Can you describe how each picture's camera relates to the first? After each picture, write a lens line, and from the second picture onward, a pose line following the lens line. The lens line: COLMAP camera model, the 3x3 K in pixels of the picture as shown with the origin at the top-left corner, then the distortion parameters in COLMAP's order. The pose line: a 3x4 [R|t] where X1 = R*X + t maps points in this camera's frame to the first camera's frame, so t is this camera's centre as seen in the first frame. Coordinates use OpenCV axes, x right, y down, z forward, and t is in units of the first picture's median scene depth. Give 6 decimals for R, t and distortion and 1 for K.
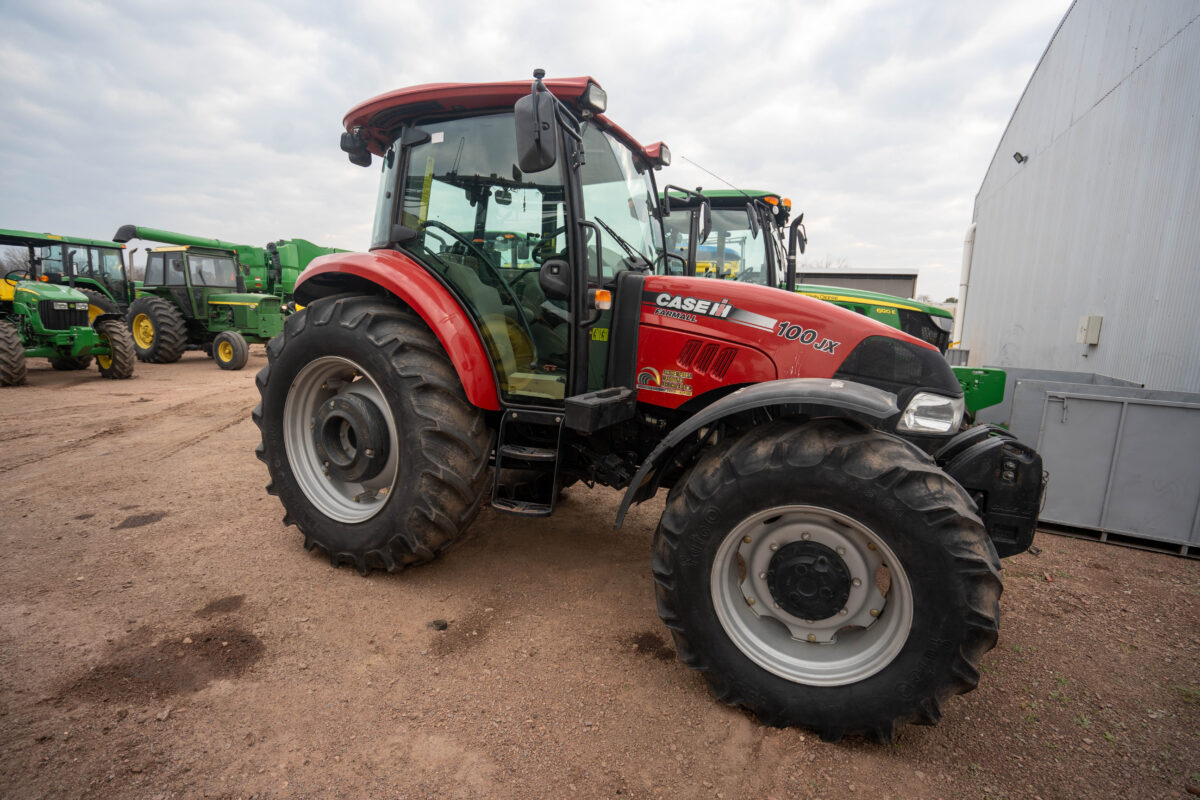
lens RADIAL K [[551.2, 0, 598.5], [0, 551.2, 397.8], [0, 0, 1]] dist [-0.051578, 0.020256]
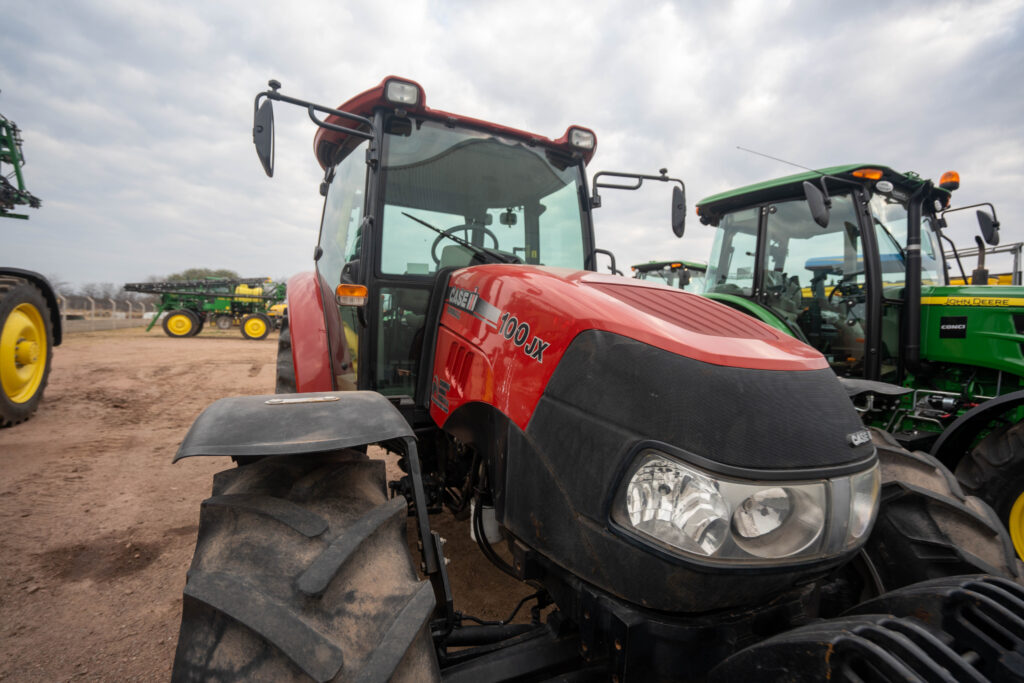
lens RADIAL K [[470.4, 0, 510.8], [0, 470.4, 339.6], [0, 0, 1]] dist [-0.051578, 0.020256]
pose [[0.778543, 0.008931, -0.627528, 0.653894], [-0.108121, 0.986857, -0.120095, -0.037069], [0.618207, 0.161348, 0.769277, 0.536487]]
